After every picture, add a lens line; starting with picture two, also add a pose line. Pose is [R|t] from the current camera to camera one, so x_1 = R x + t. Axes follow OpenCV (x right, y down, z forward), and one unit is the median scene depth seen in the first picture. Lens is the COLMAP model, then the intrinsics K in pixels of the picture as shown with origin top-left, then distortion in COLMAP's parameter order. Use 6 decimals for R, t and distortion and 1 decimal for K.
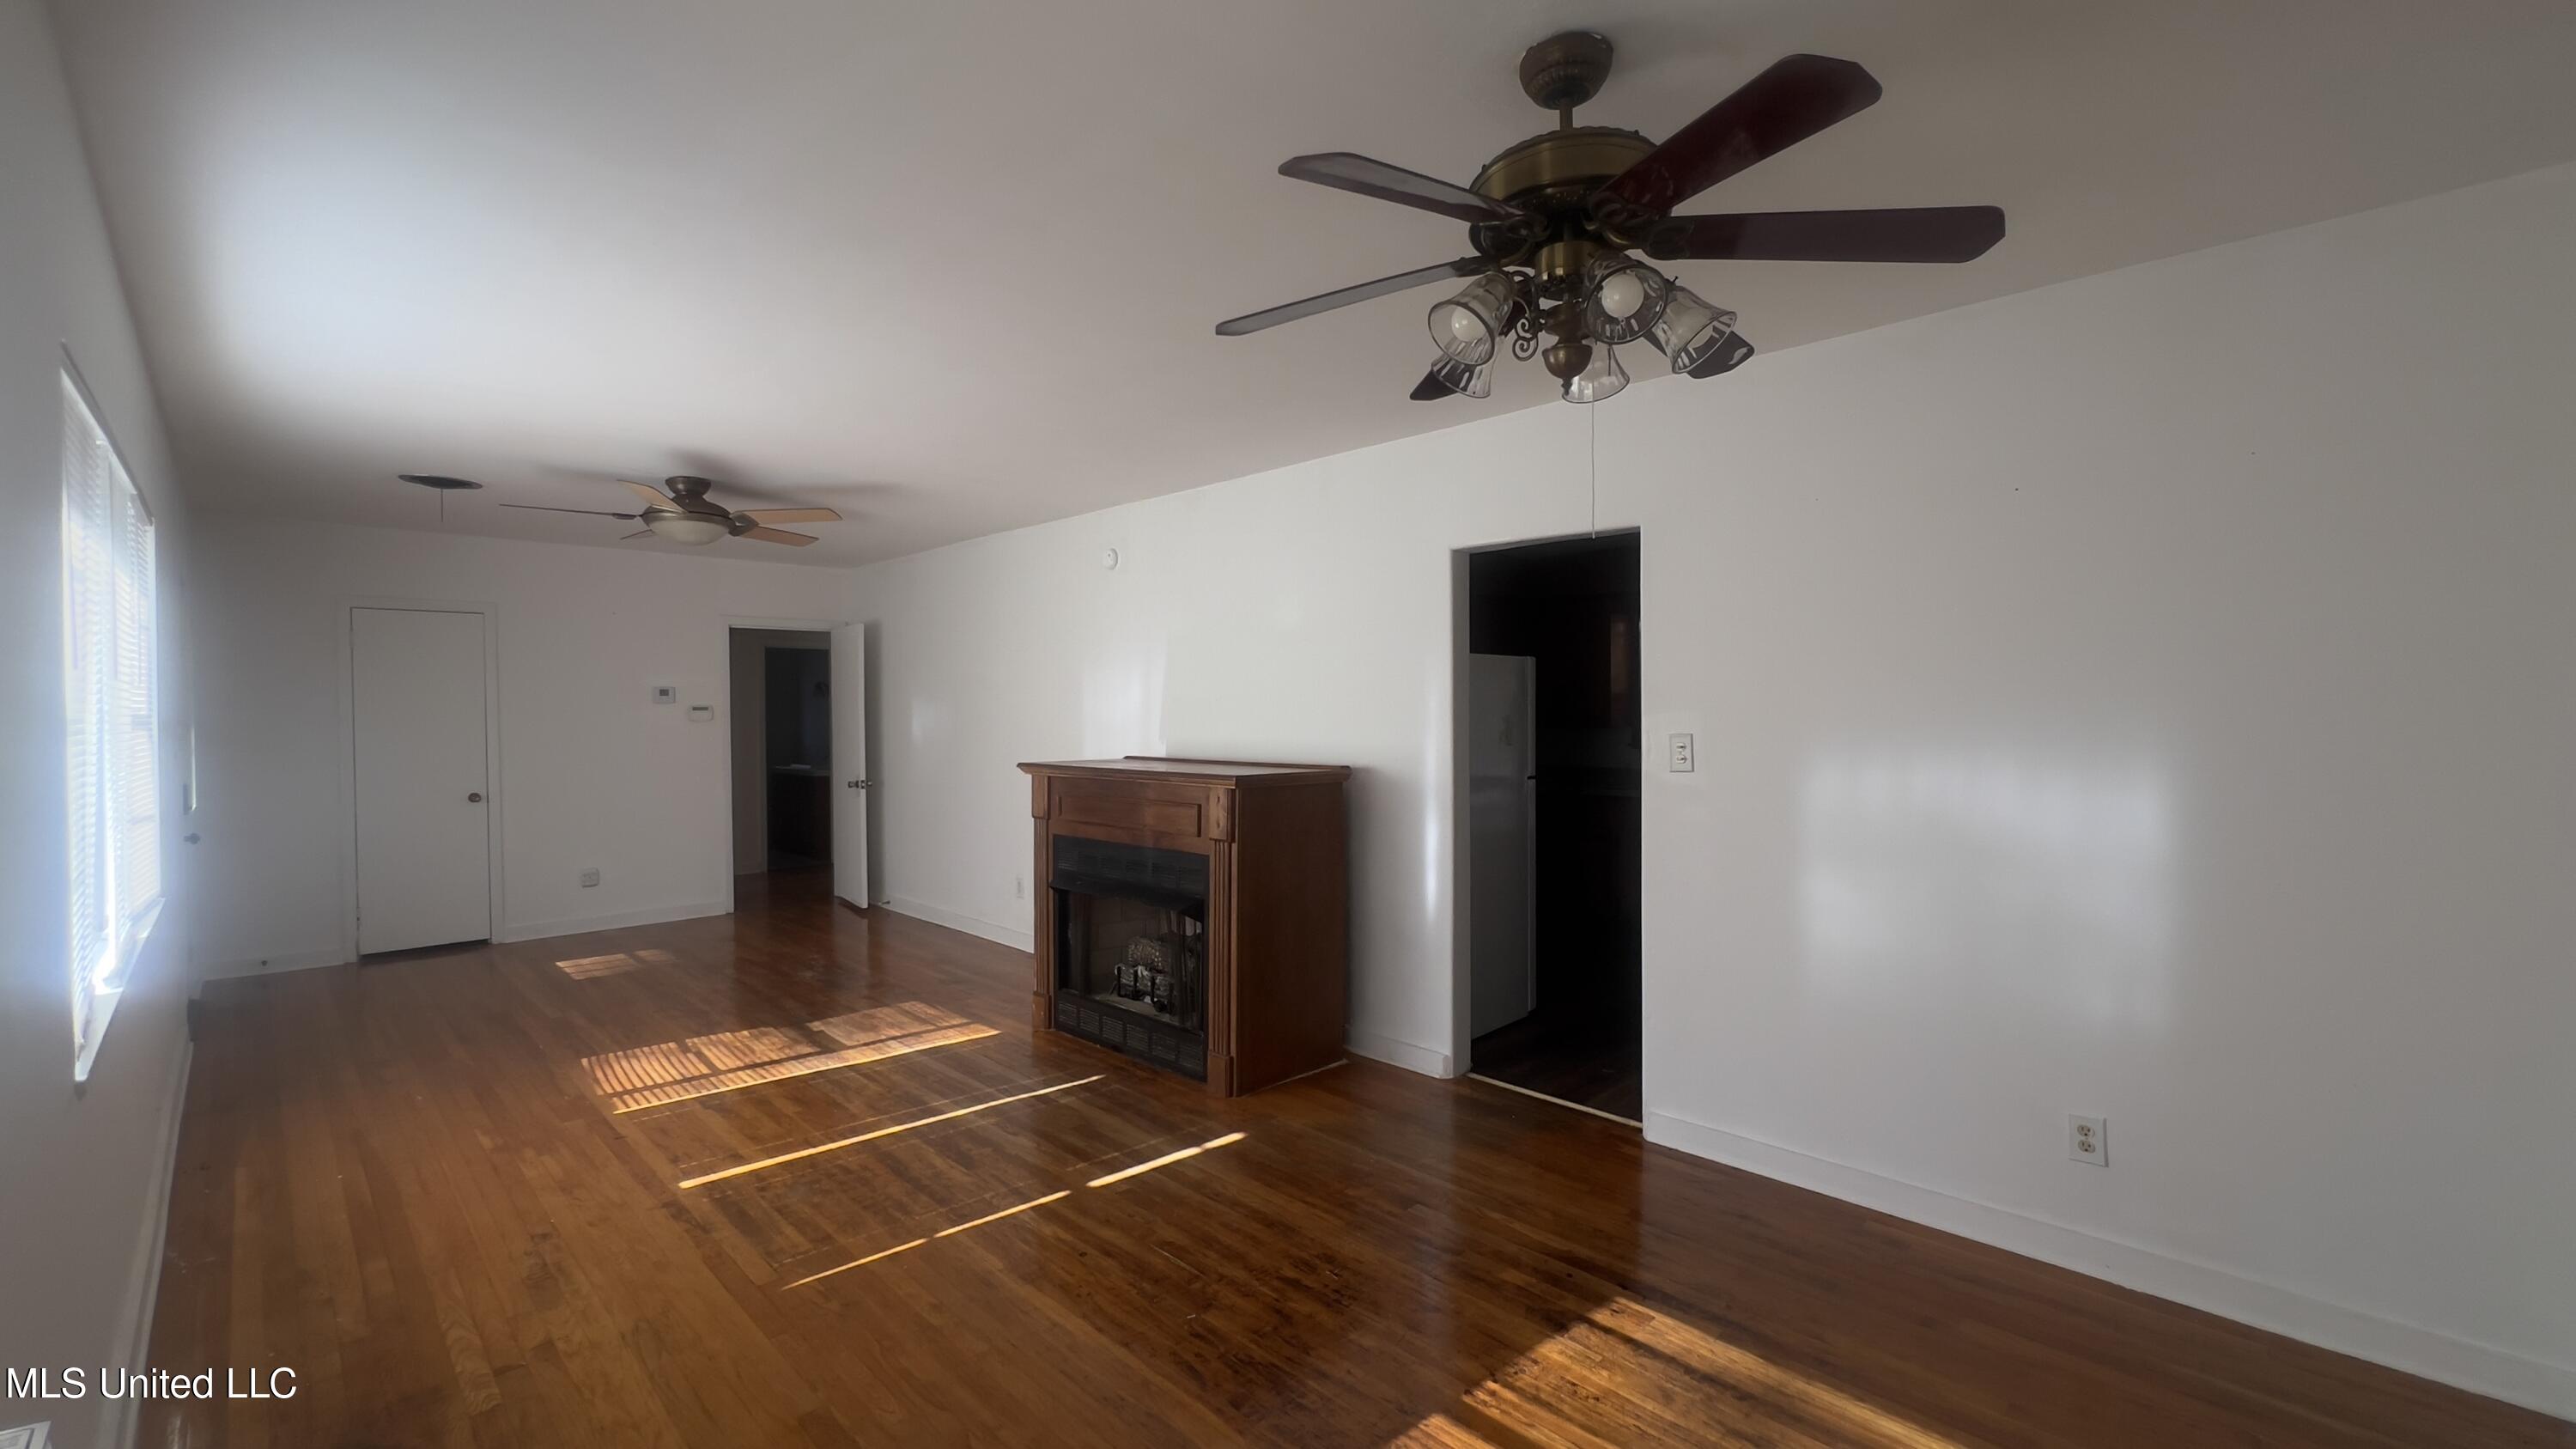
lens RADIAL K [[1042.2, 0, 1282.7], [0, 1042.2, 725.5], [0, 0, 1]] dist [0.003141, 0.000031]
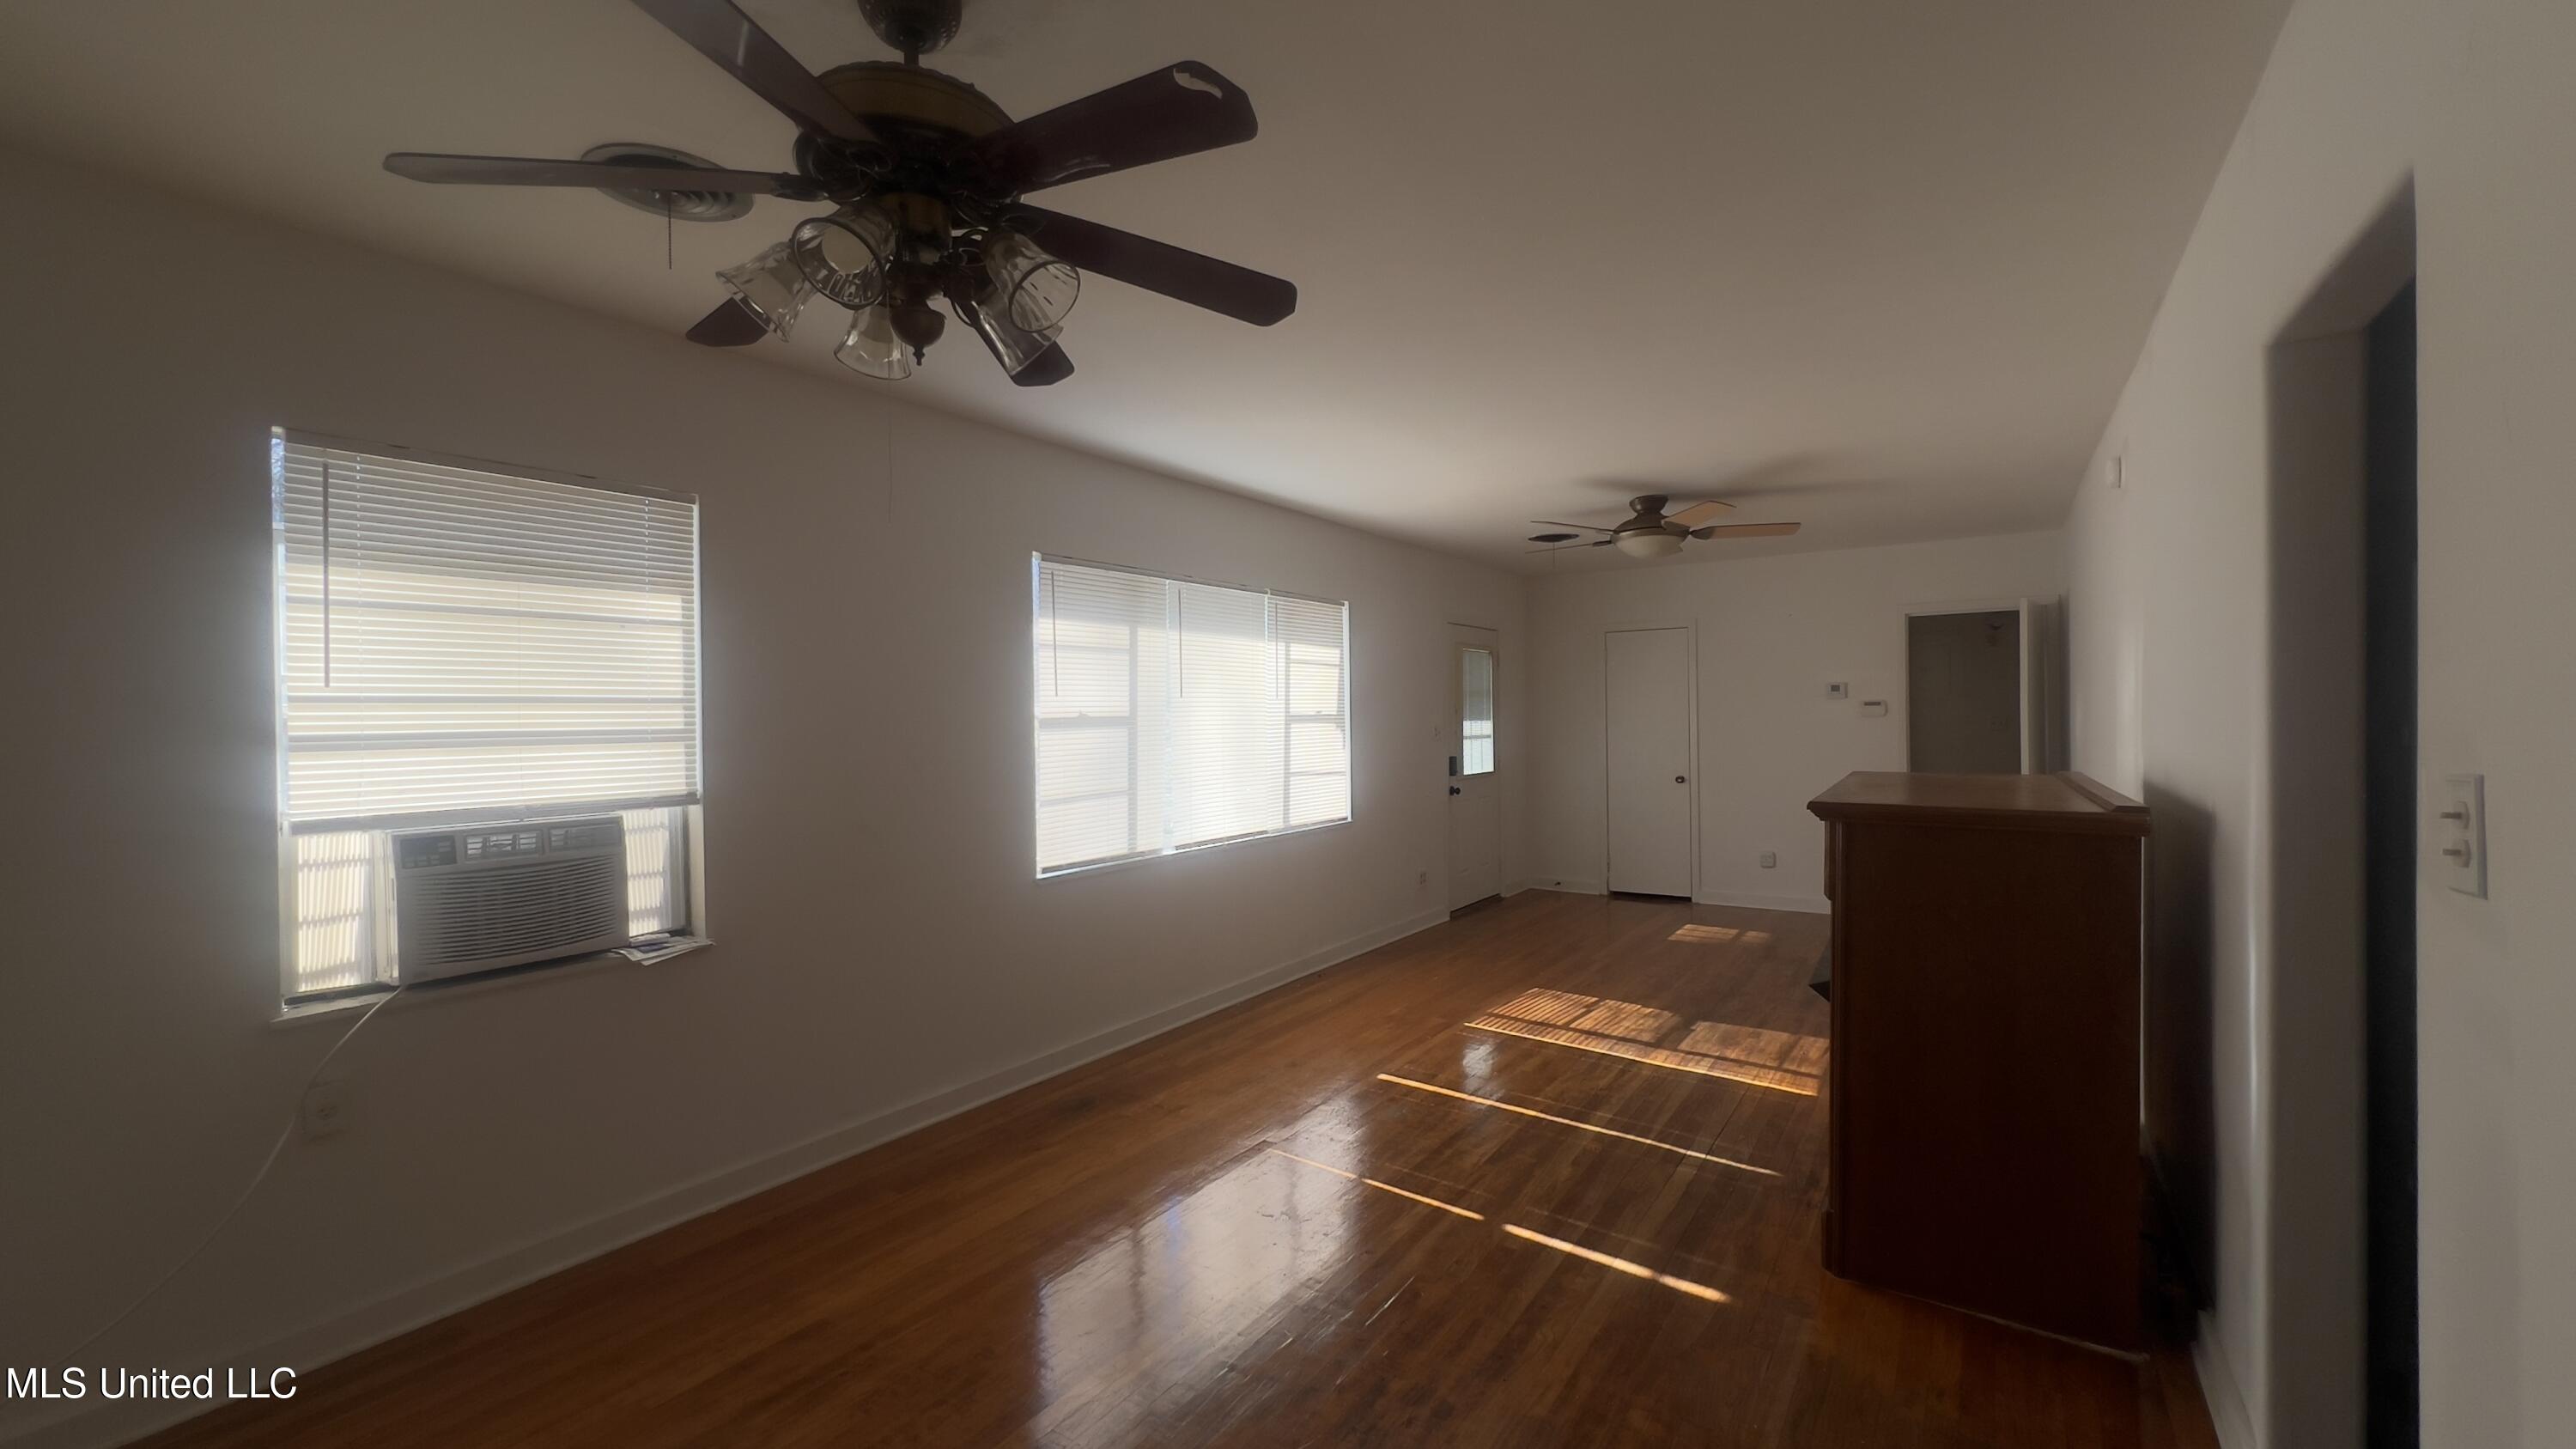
lens RADIAL K [[1042.2, 0, 1281.0], [0, 1042.2, 723.6], [0, 0, 1]] dist [0.003141, 0.000031]
pose [[0.187704, 0.007477, -0.982197, 0.502806], [0.000300, 0.999971, 0.007670, -0.008486], [0.982226, -0.001734, 0.187697, 0.466898]]
